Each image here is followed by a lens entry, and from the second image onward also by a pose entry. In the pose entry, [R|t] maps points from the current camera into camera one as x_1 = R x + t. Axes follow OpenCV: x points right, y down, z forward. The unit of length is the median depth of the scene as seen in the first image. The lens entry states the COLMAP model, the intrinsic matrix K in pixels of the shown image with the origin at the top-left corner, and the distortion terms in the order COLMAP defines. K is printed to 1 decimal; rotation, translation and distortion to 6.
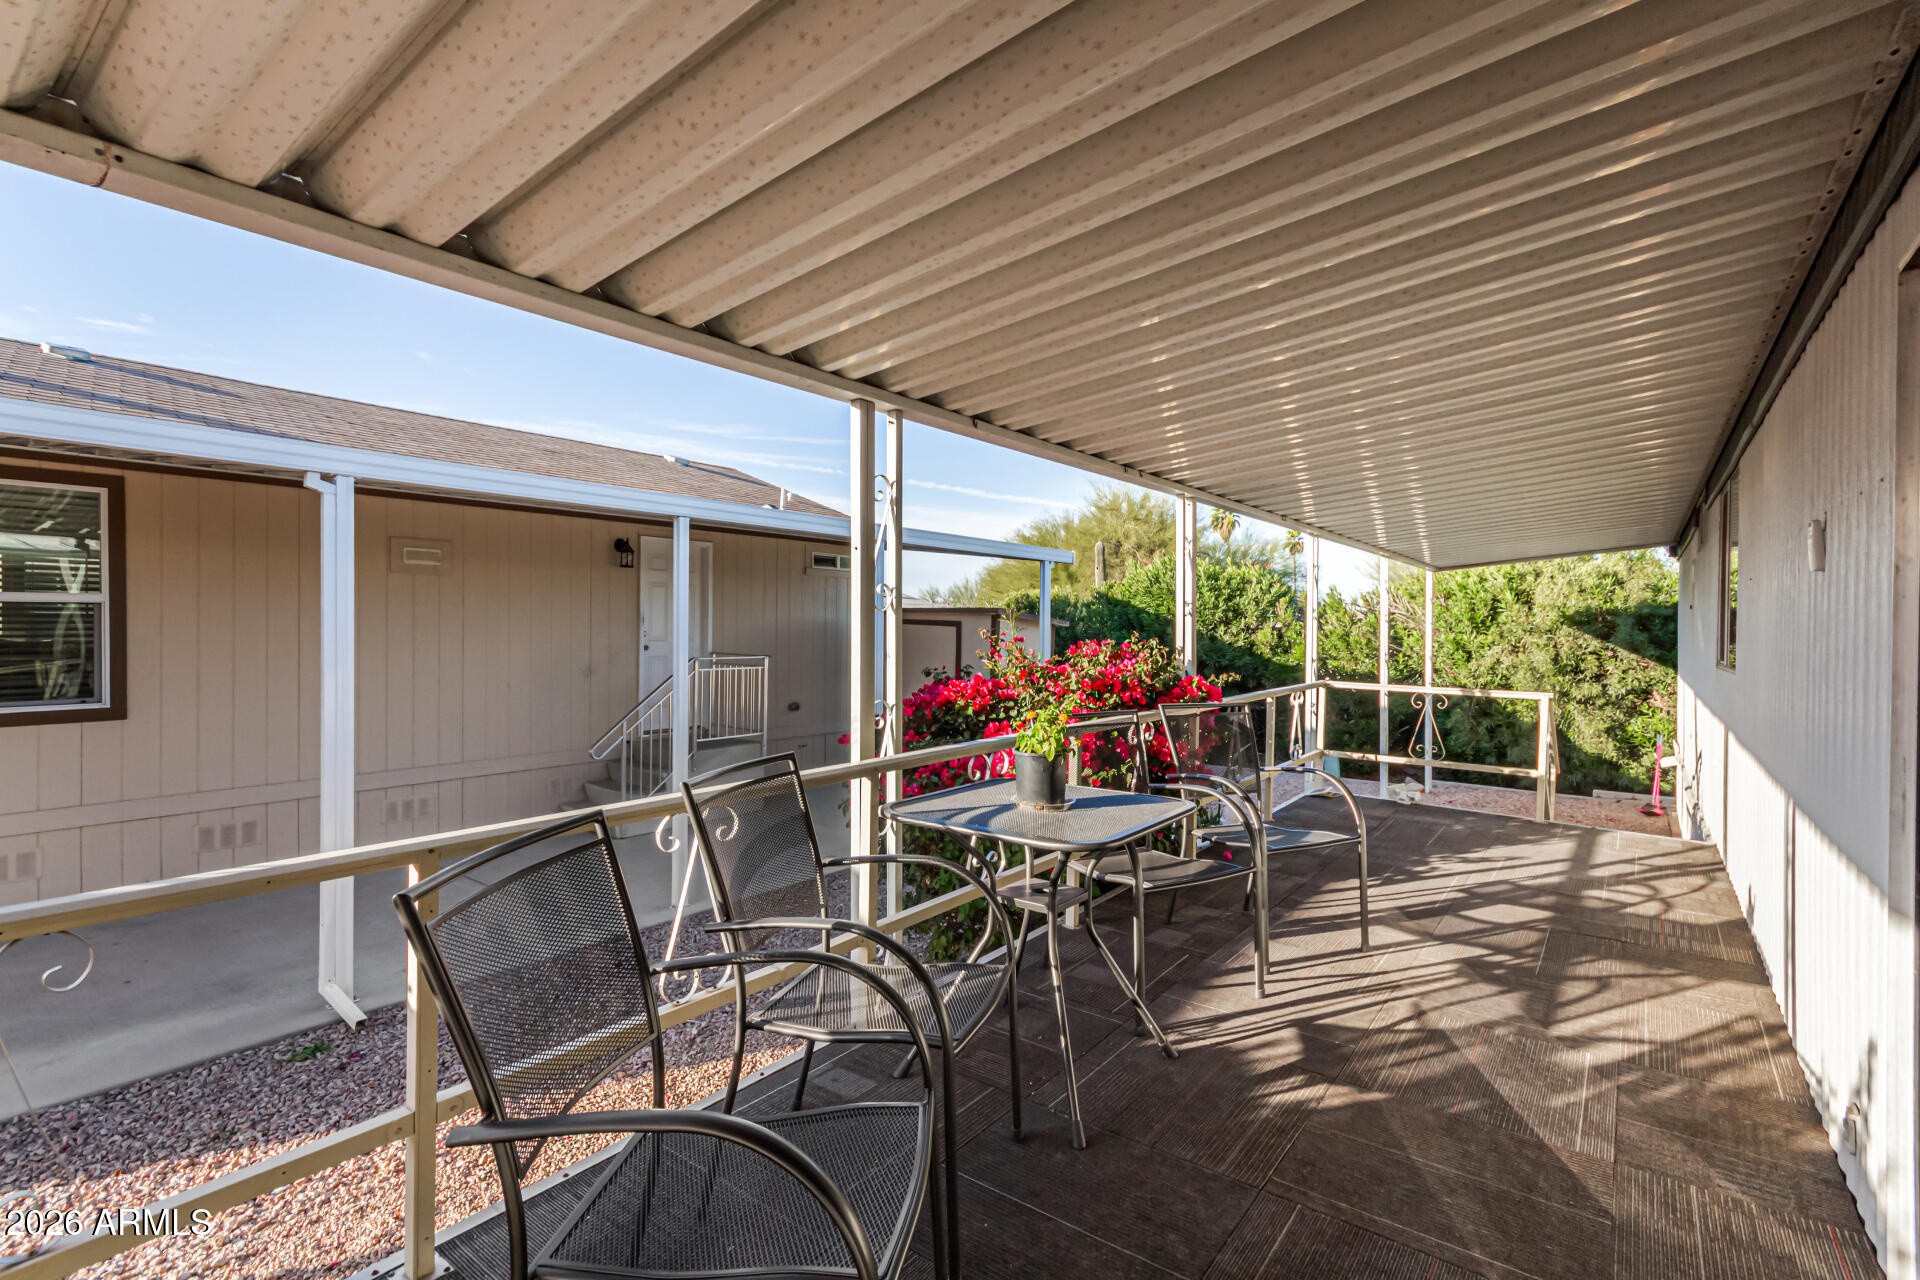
lens RADIAL K [[907.7, 0, 975.9], [0, 907.7, 641.7], [0, 0, 1]] dist [0.001095, 0.000107]
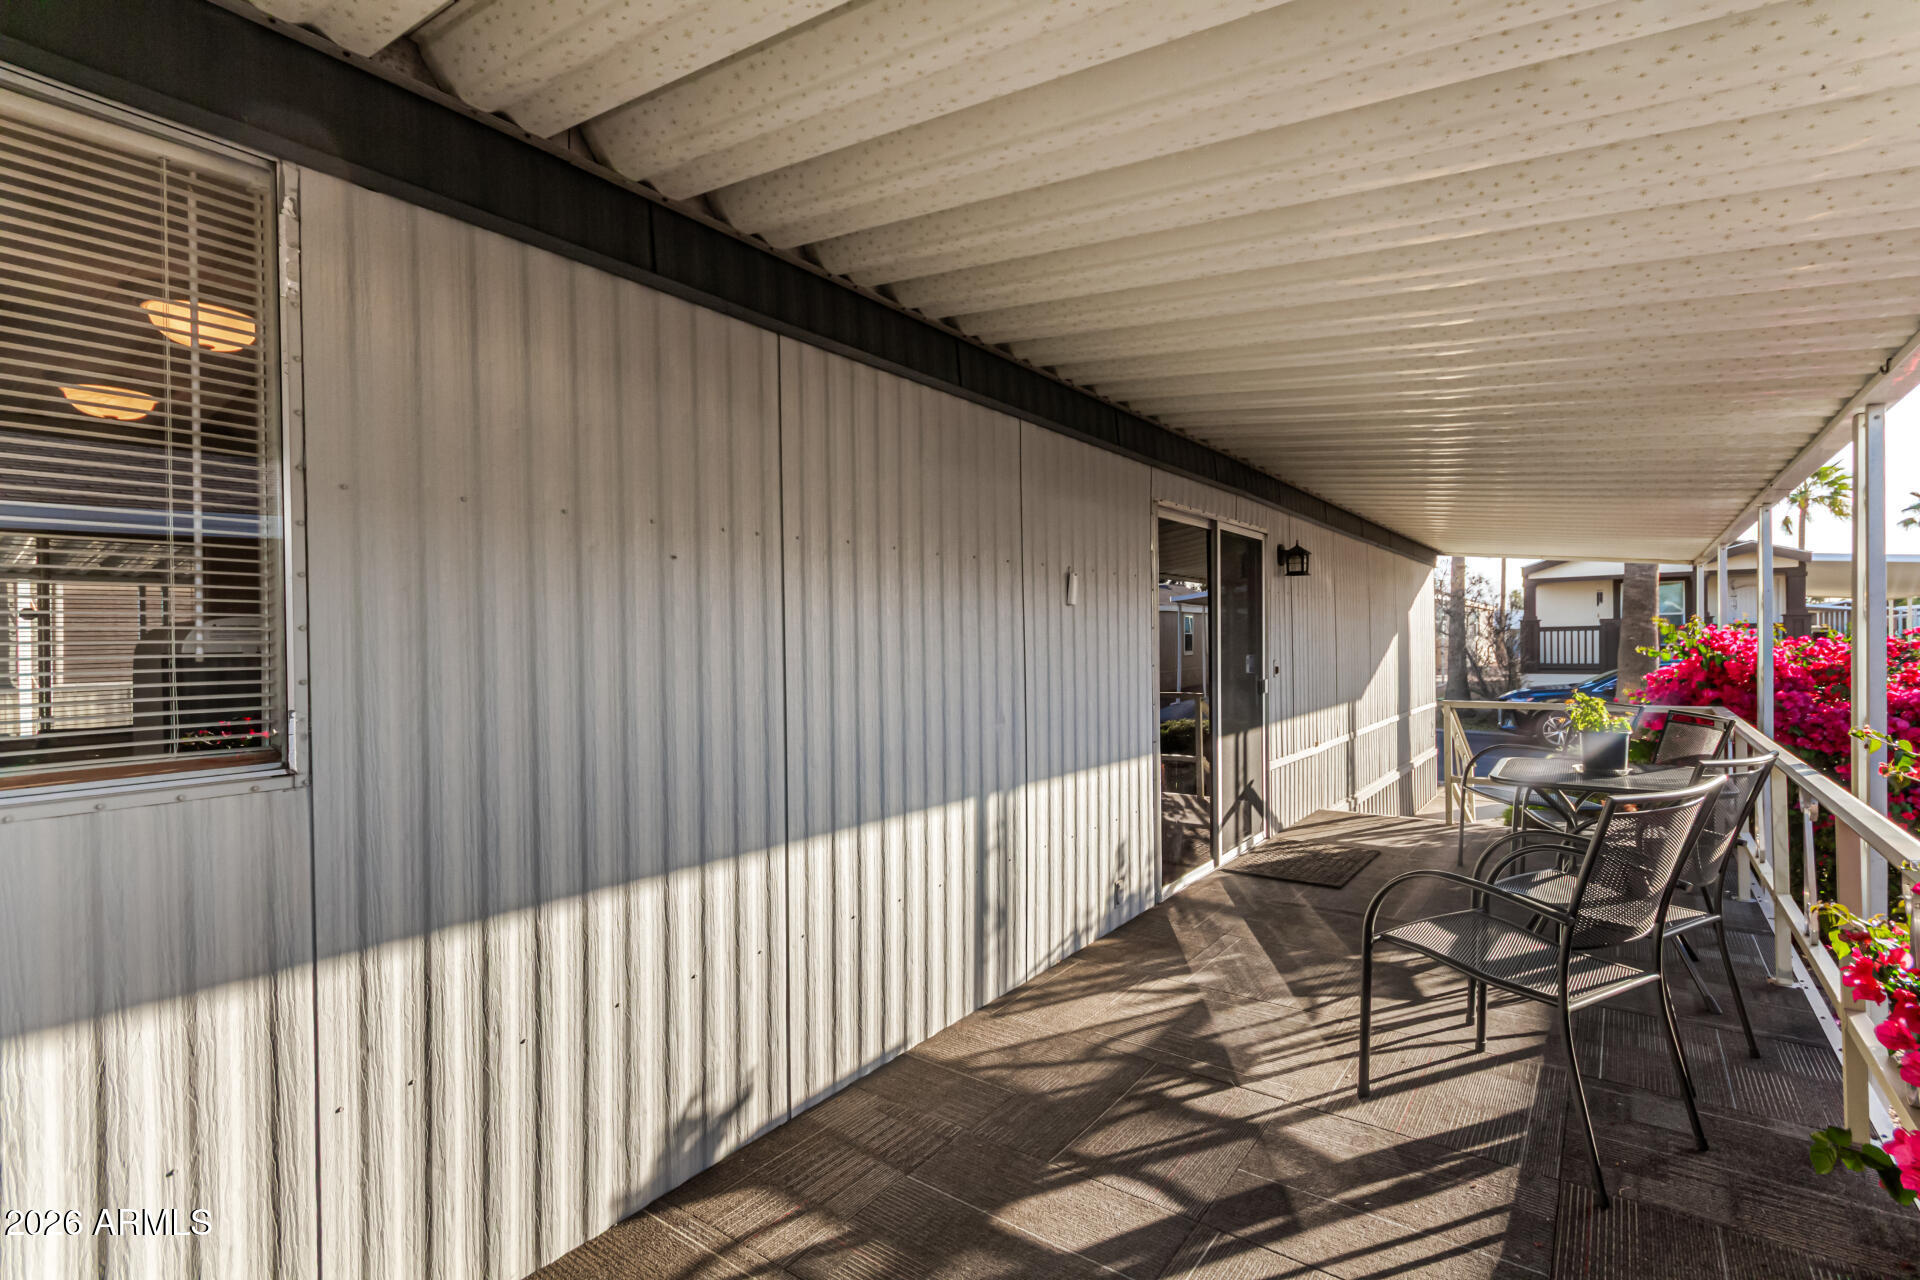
lens RADIAL K [[891.9, 0, 956.0], [0, 891.9, 650.3], [0, 0, 1]] dist [0.013770, -0.000059]
pose [[-0.999866, 0.005629, 0.015399, 0.887264], [0.006119, 0.999470, 0.031975, -0.048861], [-0.015211, 0.032065, -0.999370, 2.043928]]
